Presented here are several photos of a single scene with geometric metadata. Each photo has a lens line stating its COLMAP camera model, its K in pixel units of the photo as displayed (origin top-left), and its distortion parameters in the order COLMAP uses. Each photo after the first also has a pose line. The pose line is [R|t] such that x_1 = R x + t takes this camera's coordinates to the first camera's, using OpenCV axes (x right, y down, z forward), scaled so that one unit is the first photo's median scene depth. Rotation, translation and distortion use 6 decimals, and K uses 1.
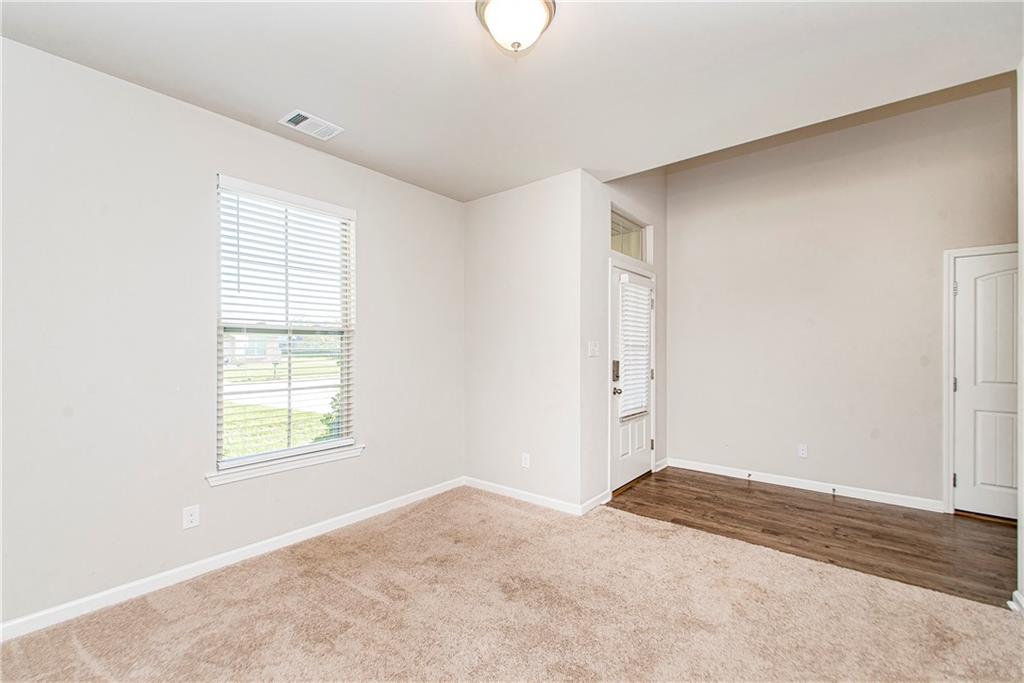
lens RADIAL K [[442.2, 0, 512.0], [0, 442.2, 341.5], [0, 0, 1]] dist [0.000487, 0.000034]
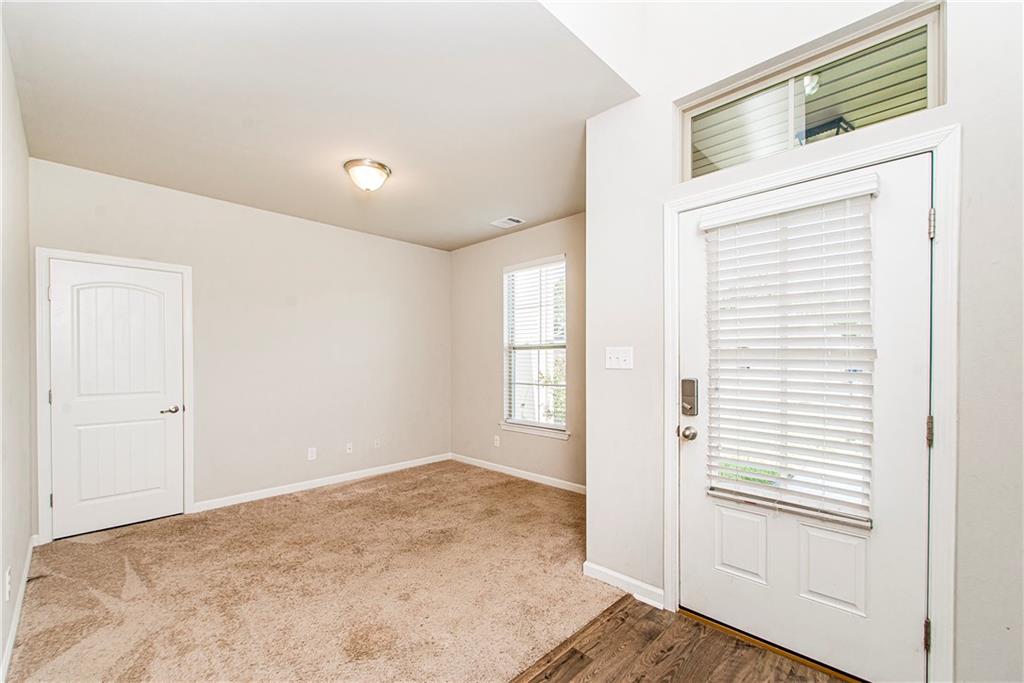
lens RADIAL K [[417.9, 0, 514.3], [0, 417.9, 359.9], [0, 0, 1]] dist [0.000085, -0.000046]
pose [[-0.088607, 0.000386, -0.996067, 1.037090], [0.014730, 0.999891, -0.000923, 0.021281], [0.995958, -0.014754, -0.088603, 1.098640]]
